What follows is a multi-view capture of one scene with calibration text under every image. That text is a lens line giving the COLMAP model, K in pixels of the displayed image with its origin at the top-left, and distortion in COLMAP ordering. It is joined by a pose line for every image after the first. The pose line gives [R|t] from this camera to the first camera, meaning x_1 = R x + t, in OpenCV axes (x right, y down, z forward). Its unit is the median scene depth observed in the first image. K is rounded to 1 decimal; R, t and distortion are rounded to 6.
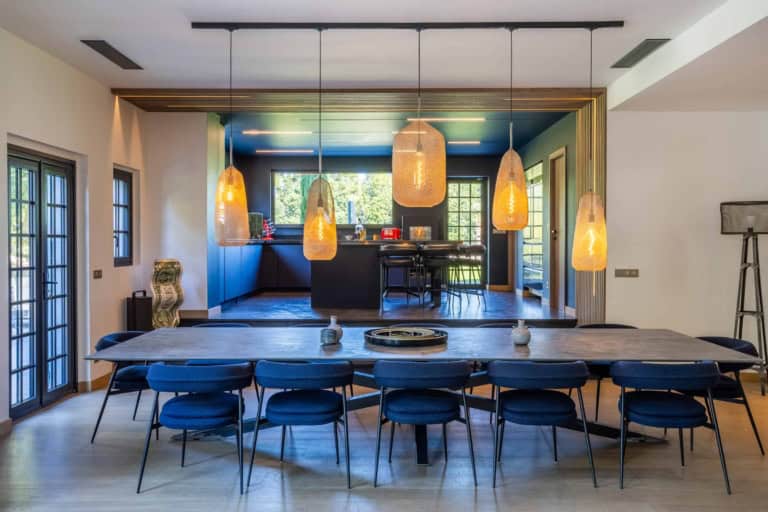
lens RADIAL K [[638.9, 0, 384.0], [0, 638.9, 256.0], [0, 0, 1]] dist [0.048390, 0.000646]
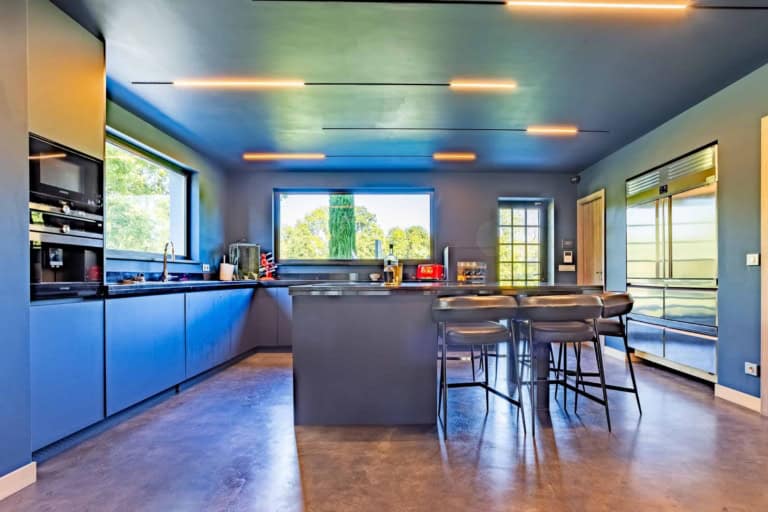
lens RADIAL K [[371.1, 0, 405.6], [0, 371.1, 244.2], [0, 0, 1]] dist [-0.000028, 0.000348]
pose [[0.999926, -0.001142, 0.012123, -0.053146], [0.002404, 0.994516, -0.104557, -0.045887], [-0.011937, 0.104578, 0.994445, 1.215375]]
